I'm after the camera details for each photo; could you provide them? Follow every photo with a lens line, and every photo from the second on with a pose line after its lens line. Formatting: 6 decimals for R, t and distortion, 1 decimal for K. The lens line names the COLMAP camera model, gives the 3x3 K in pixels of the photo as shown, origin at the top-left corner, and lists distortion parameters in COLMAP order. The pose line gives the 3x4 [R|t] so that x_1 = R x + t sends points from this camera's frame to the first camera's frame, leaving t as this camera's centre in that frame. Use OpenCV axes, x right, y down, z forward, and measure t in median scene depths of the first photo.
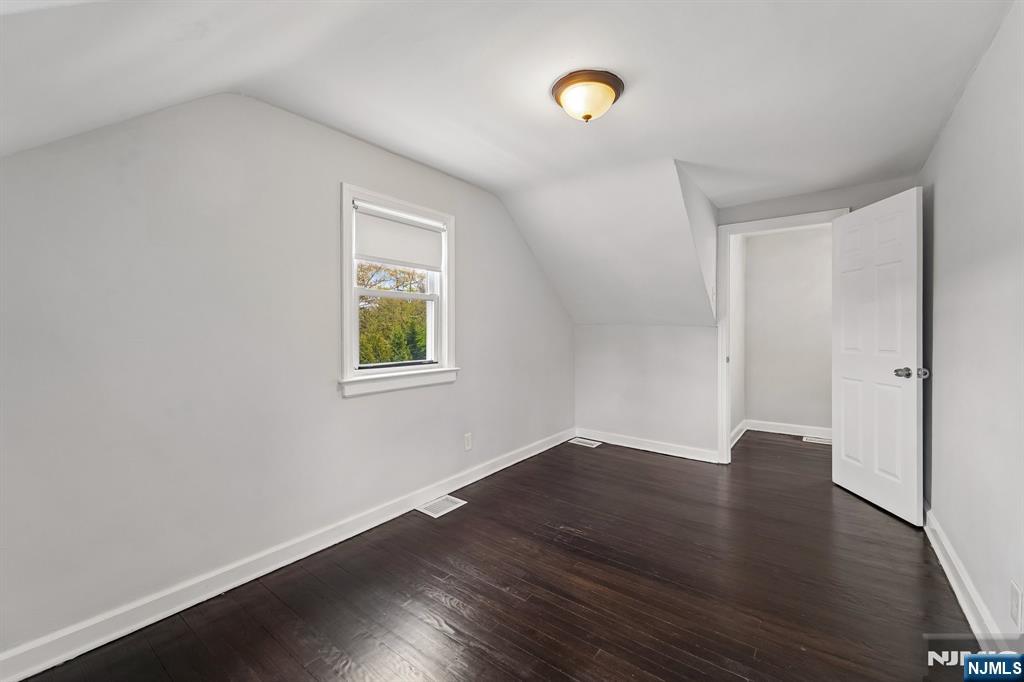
lens RADIAL K [[418.9, 0, 512.5], [0, 418.9, 326.0], [0, 0, 1]] dist [-0.010205, -0.000227]
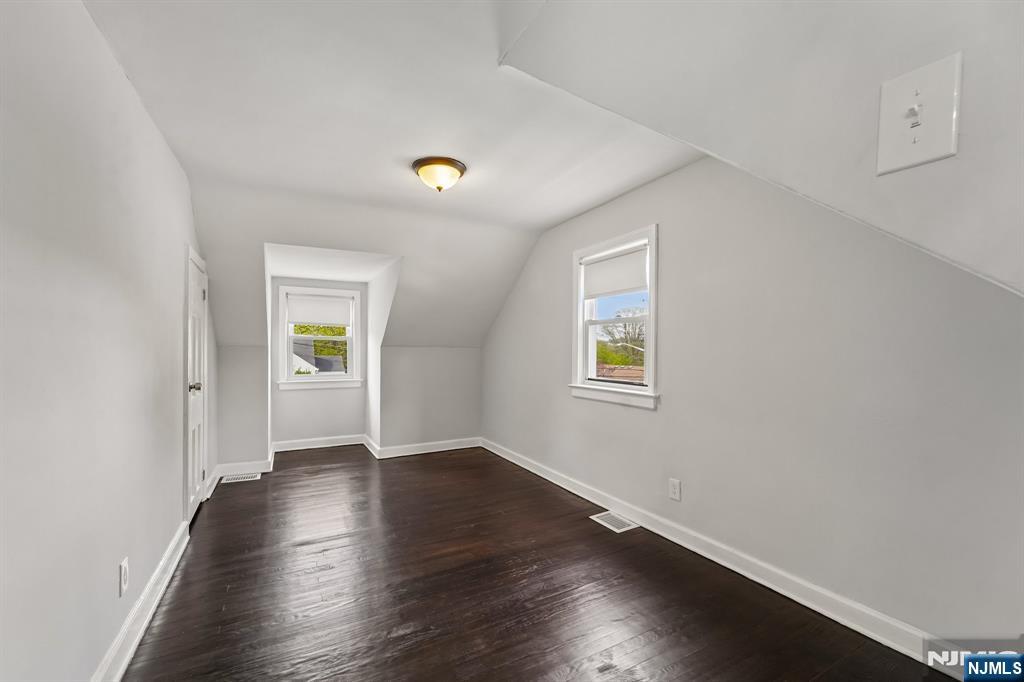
lens RADIAL K [[423.2, 0, 511.0], [0, 423.2, 347.7], [0, 0, 1]] dist [0.000315, -0.000189]
pose [[-0.428231, -0.007773, -0.903636, 0.912534], [0.001995, 0.999952, -0.009547, 0.010706], [0.903667, -0.005891, -0.428195, 1.256312]]
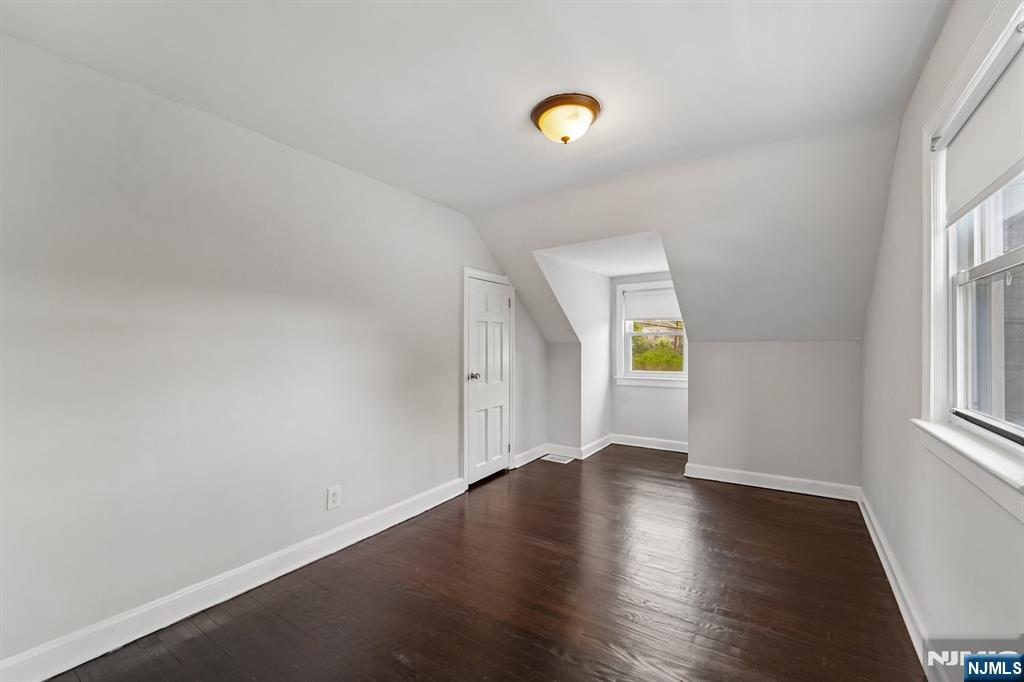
lens RADIAL K [[414.9, 0, 506.8], [0, 414.9, 343.9], [0, 0, 1]] dist [-0.002404, -0.000868]
pose [[-0.999078, 0.005238, -0.042606, 0.260549], [0.005687, 0.999930, -0.010414, 0.006656], [0.042549, -0.010647, -0.999038, 1.418775]]
